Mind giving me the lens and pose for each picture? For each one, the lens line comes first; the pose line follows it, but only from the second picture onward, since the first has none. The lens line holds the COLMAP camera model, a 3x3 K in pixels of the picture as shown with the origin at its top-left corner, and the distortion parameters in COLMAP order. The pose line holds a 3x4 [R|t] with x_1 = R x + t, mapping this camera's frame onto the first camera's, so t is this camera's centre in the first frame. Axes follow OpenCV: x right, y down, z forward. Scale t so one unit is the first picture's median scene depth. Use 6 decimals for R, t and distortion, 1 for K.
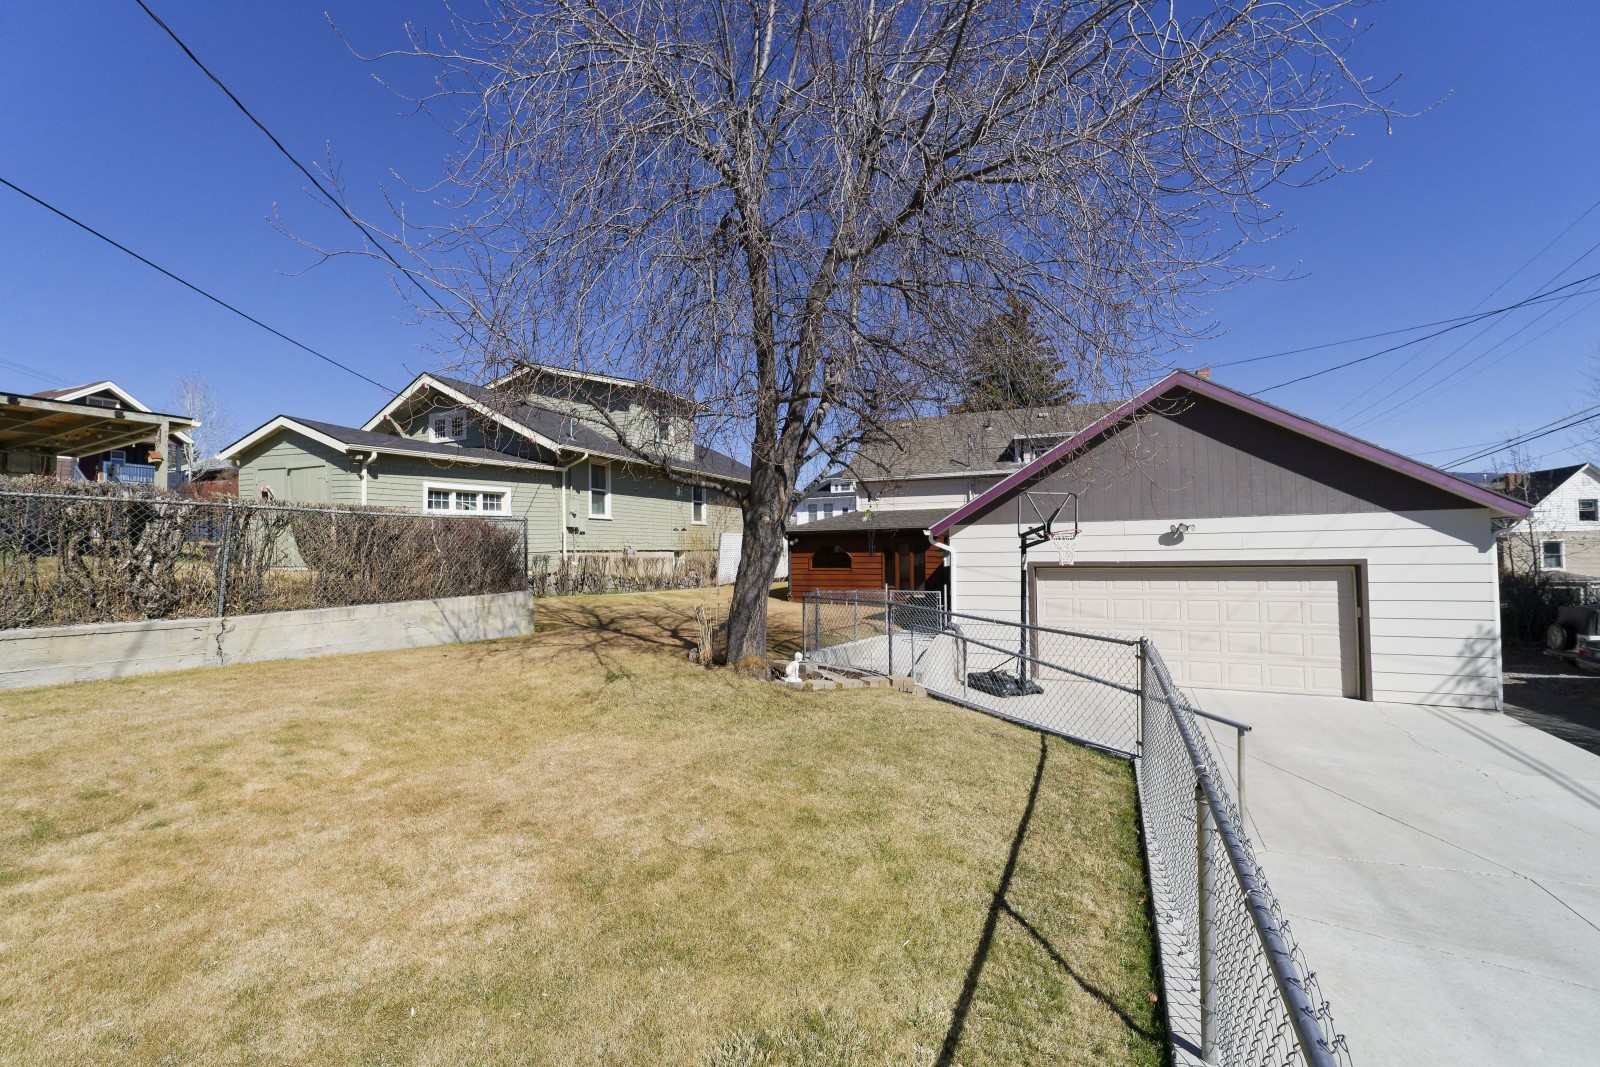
lens RADIAL K [[677.2, 0, 800.0], [0, 677.2, 533.5], [0, 0, 1]] dist [-0.001530, -0.000281]
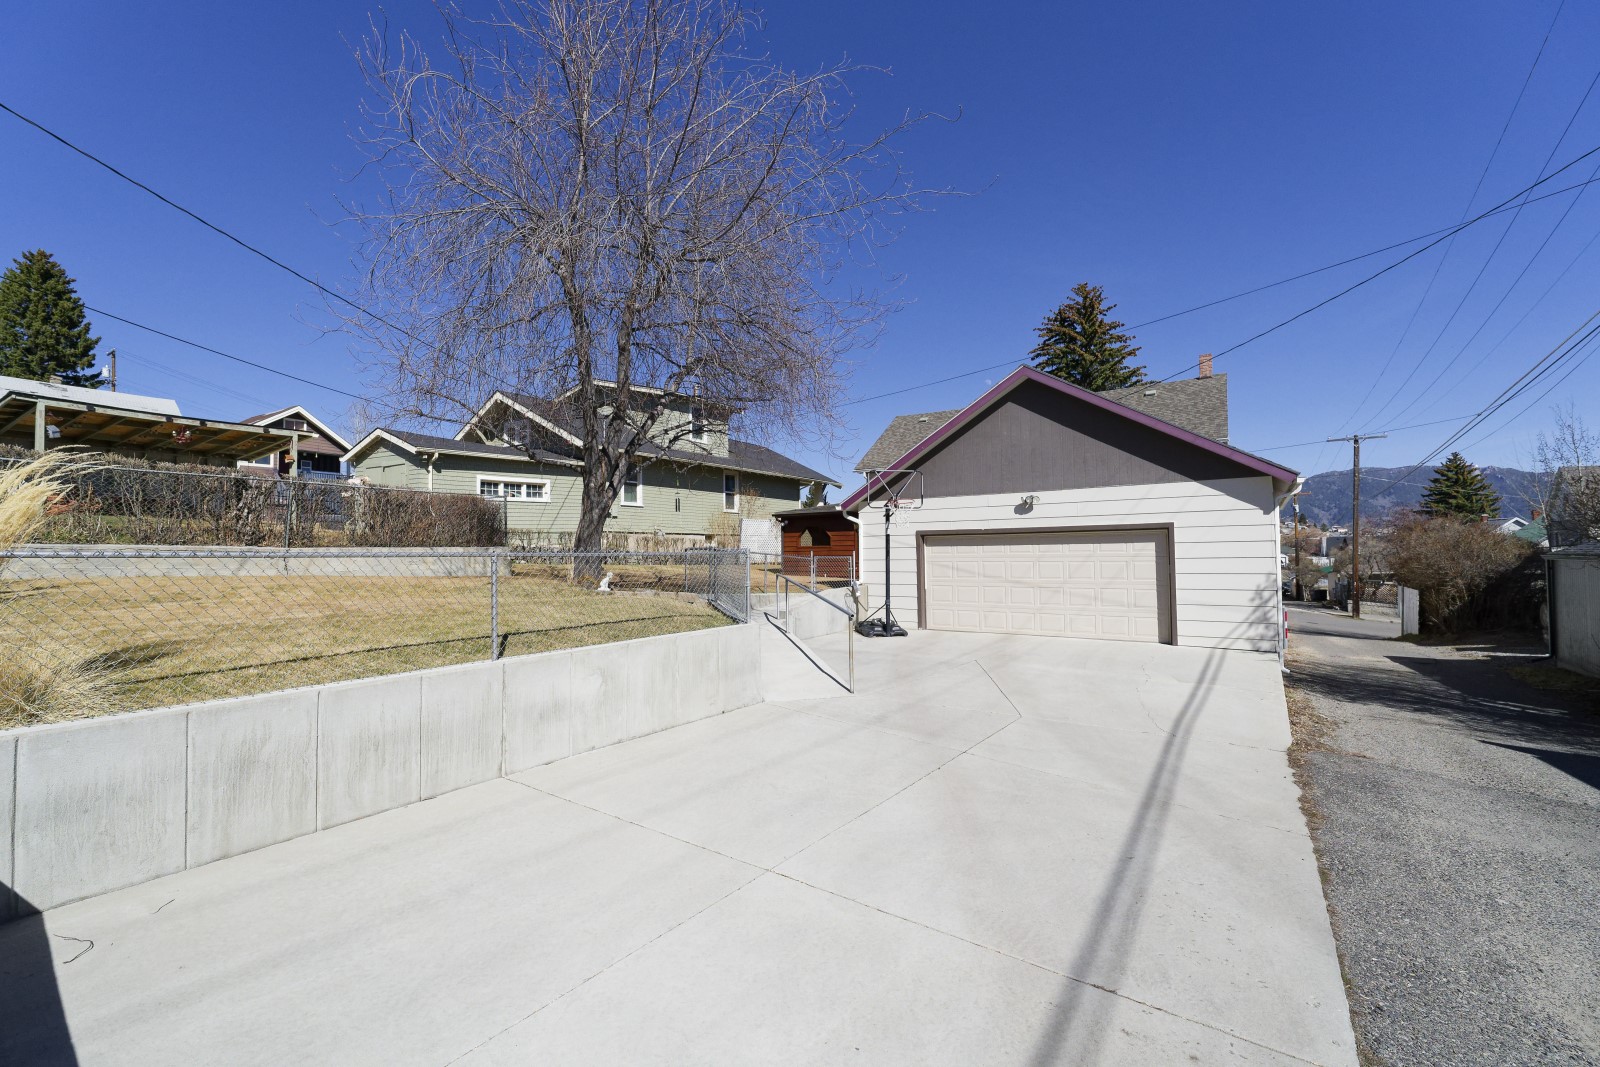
lens RADIAL K [[677.2, 0, 800.0], [0, 677.2, 533.5], [0, 0, 1]] dist [-0.001530, -0.000281]
pose [[0.983284, -0.002869, -0.182057, 0.336609], [0.002929, 0.999996, 0.000058, 0.043633], [0.182057, -0.000590, 0.983288, -0.202232]]
